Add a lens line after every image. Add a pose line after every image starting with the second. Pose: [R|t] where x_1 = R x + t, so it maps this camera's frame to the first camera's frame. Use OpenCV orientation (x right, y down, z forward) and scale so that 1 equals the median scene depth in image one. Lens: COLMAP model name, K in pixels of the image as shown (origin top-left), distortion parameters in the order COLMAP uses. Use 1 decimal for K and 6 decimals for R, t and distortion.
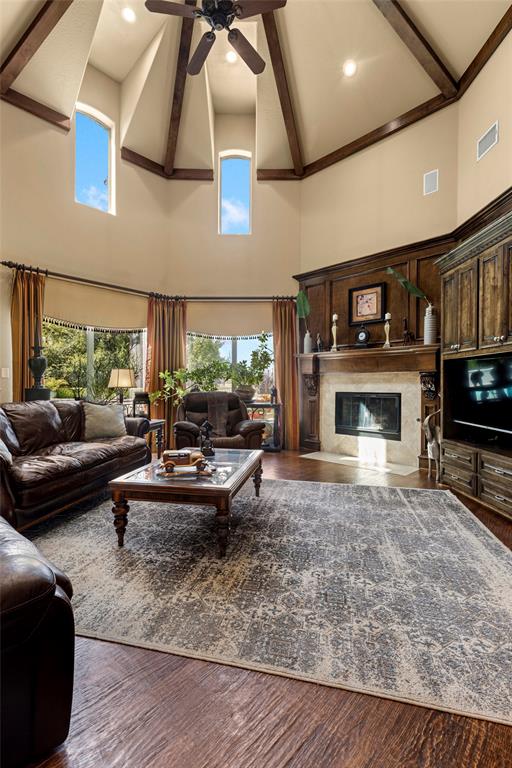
lens RADIAL K [[347.0, 0, 254.4], [0, 347.0, 387.3], [0, 0, 1]] dist [0.013310, -0.001380]
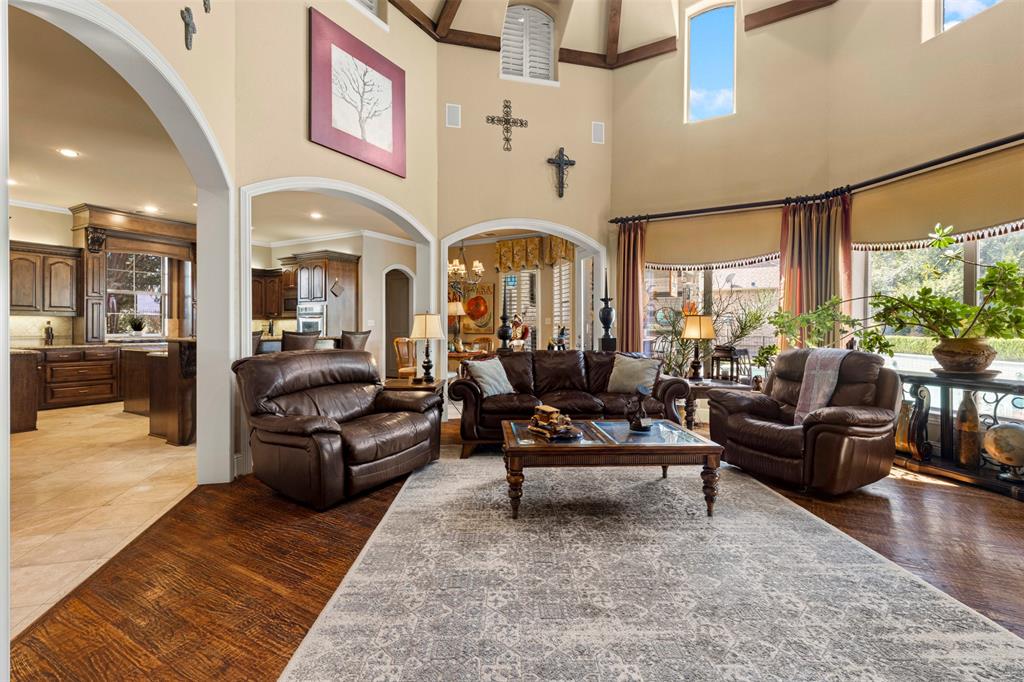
lens RADIAL K [[462.7, 0, 510.8], [0, 462.7, 333.7], [0, 0, 1]] dist [0.013310, -0.001380]
pose [[0.245484, 0.009713, -0.969352, 1.008681], [-0.006165, 0.999945, 0.008458, -0.032502], [0.969381, 0.003900, 0.245531, 0.592519]]
